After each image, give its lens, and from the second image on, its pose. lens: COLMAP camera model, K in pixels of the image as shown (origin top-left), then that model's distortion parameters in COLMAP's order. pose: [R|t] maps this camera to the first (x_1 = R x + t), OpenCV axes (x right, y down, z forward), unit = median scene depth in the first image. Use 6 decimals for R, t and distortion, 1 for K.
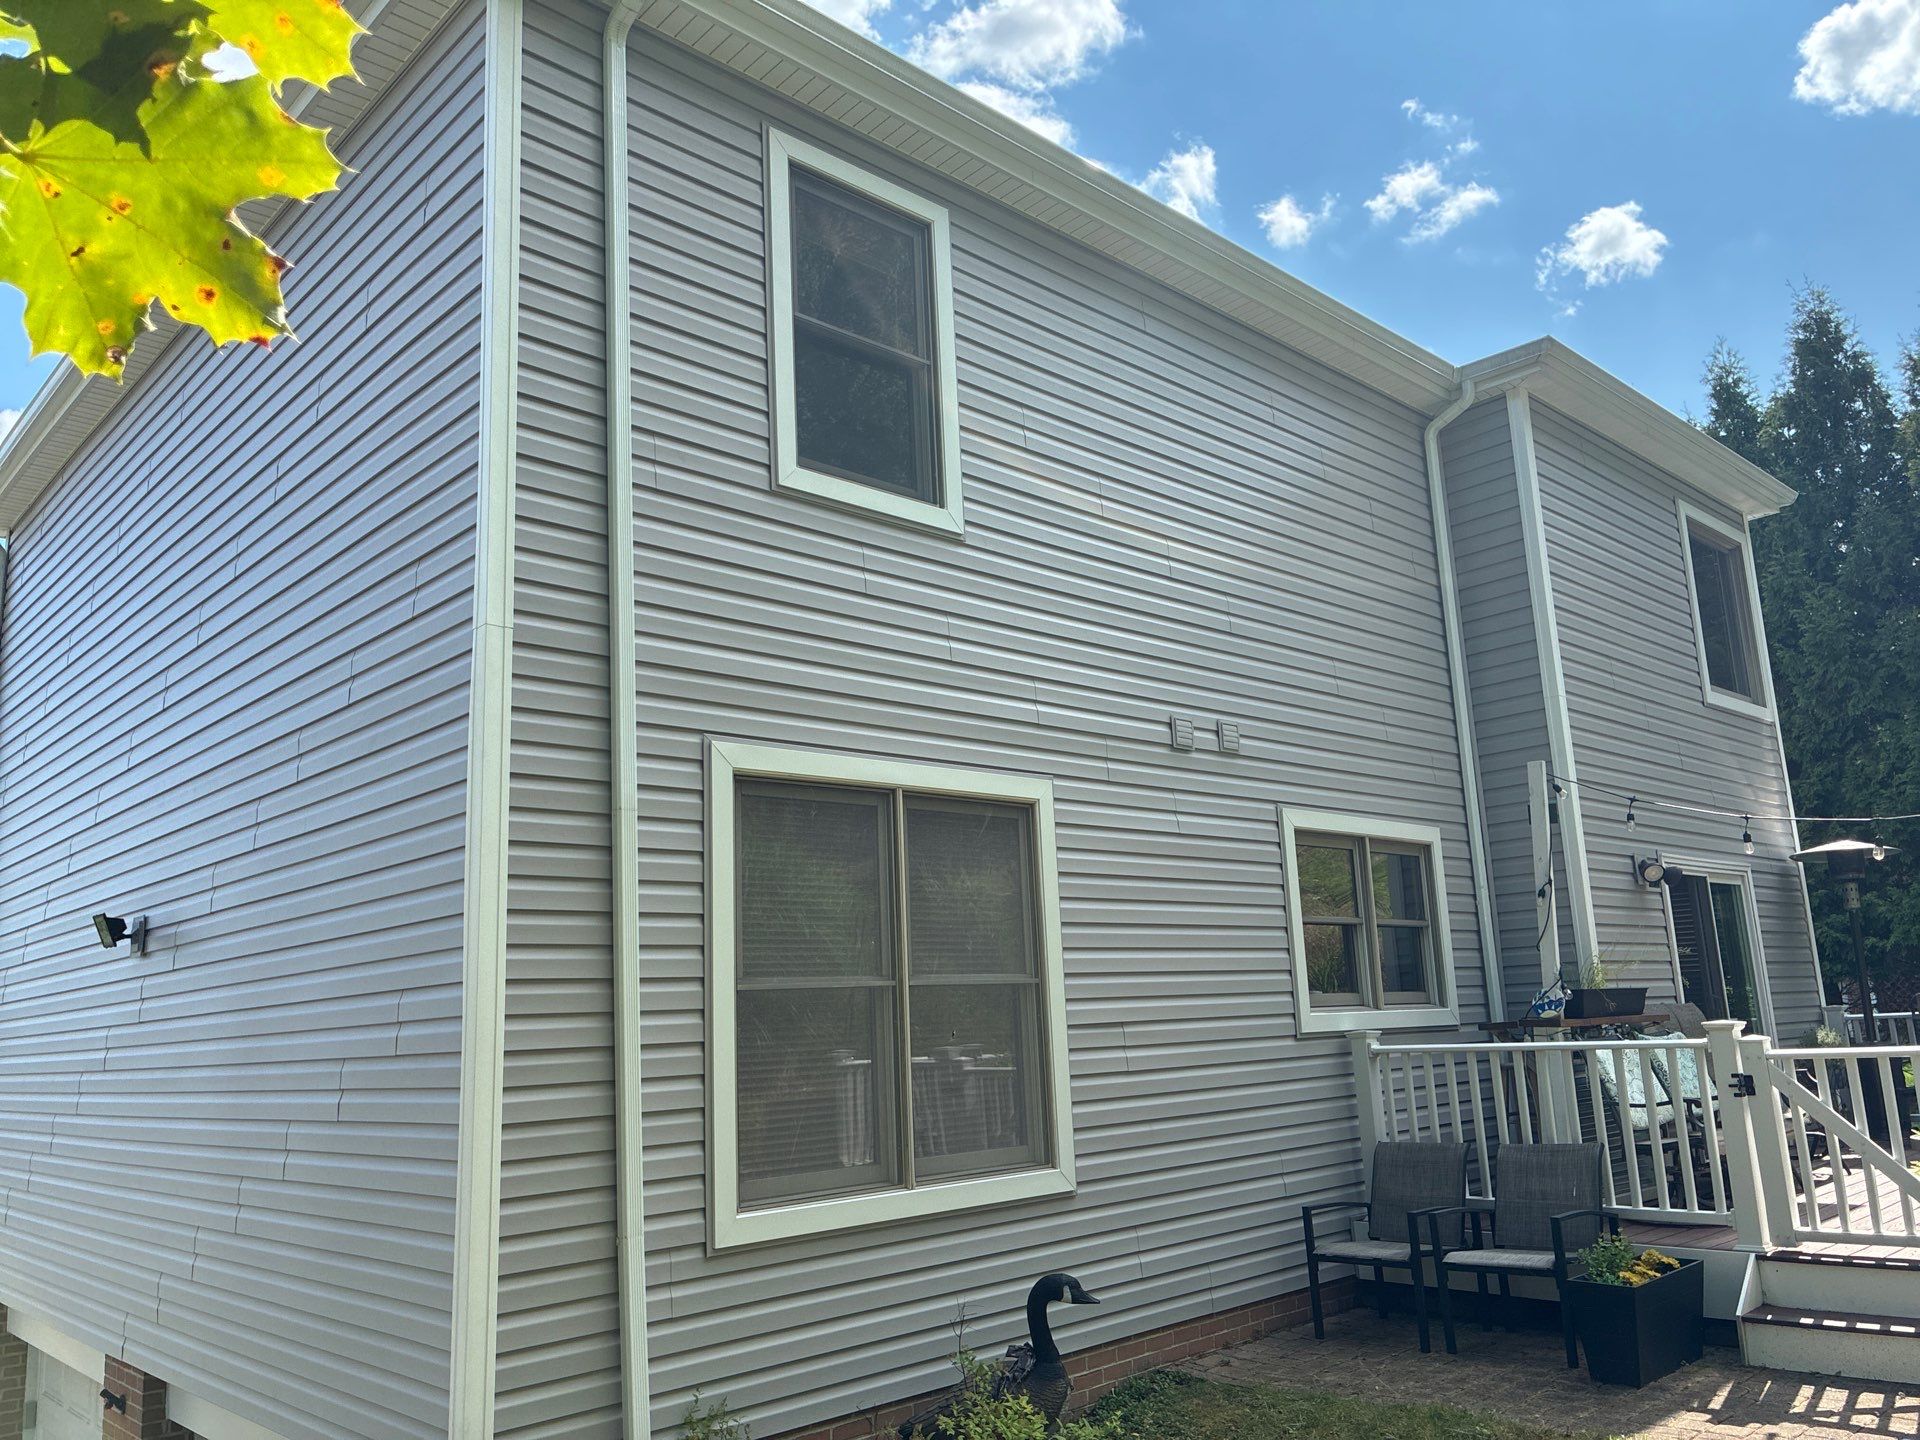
lens RADIAL K [[1452.7, 0, 963.6], [0, 1452.7, 722.4], [0, 0, 1]] dist [0.038484, -0.047501]
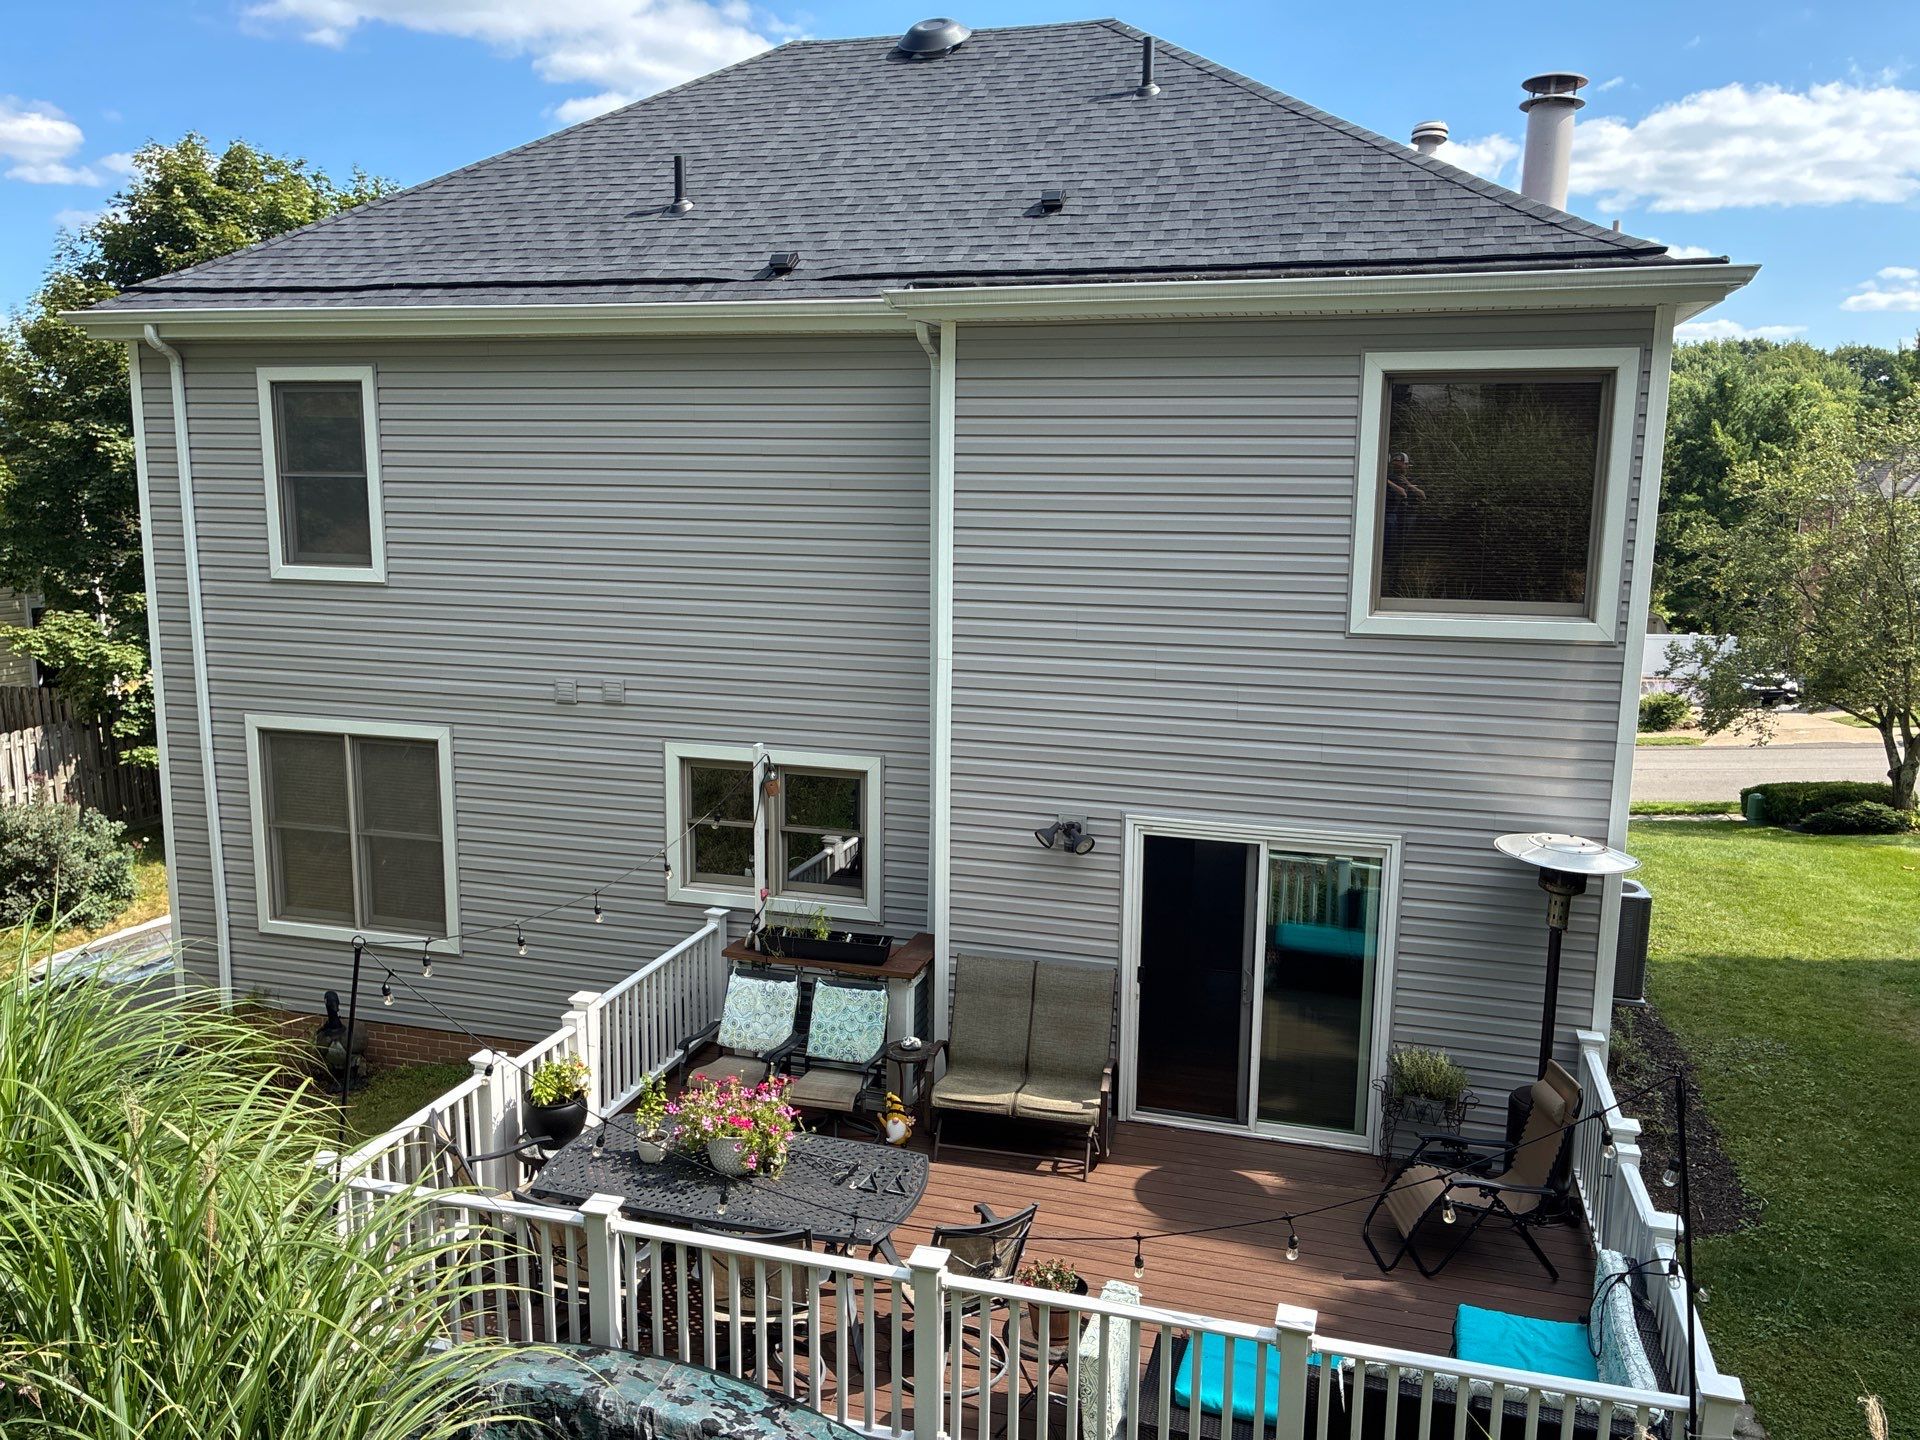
lens RADIAL K [[1452.8, 0, 955.2], [0, 1452.8, 727.9], [0, 0, 1]] dist [0.038382, -0.052595]
pose [[0.498629, 0.191772, -0.845336, 1.789877], [0.141428, 0.944153, 0.297613, -0.379699], [0.855200, -0.267953, 0.443660, 0.769838]]
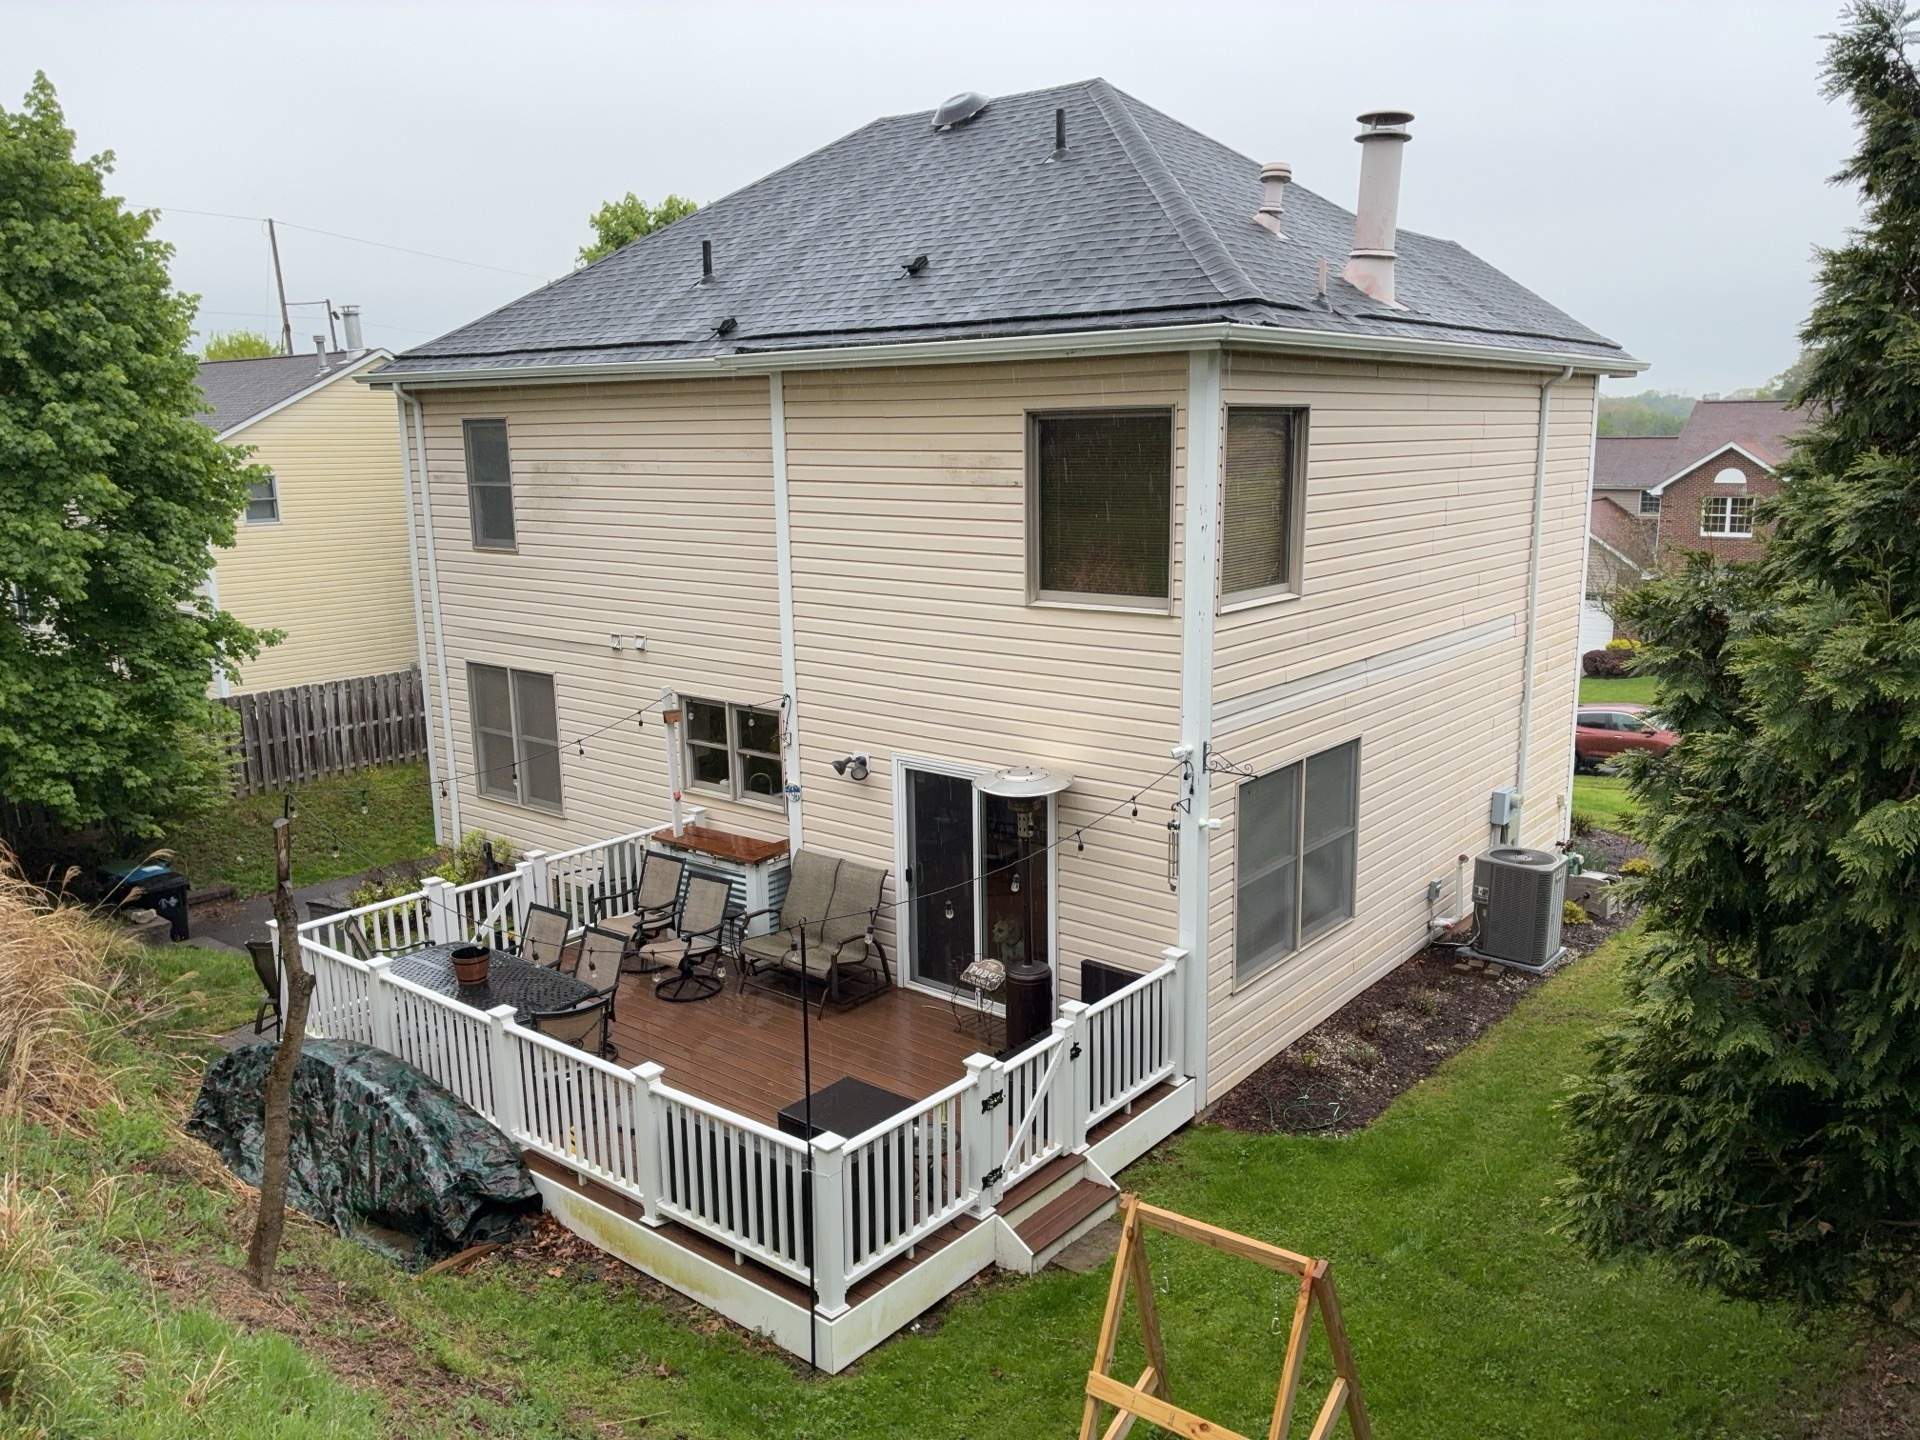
lens RADIAL K [[1452.7, 0, 963.6], [0, 1452.7, 722.4], [0, 0, 1]] dist [0.038484, -0.047501]
pose [[0.128284, 0.238064, -0.962740, 2.446387], [0.207018, 0.942948, 0.260755, -0.351601], [0.969890, -0.232755, 0.071681, 1.466133]]
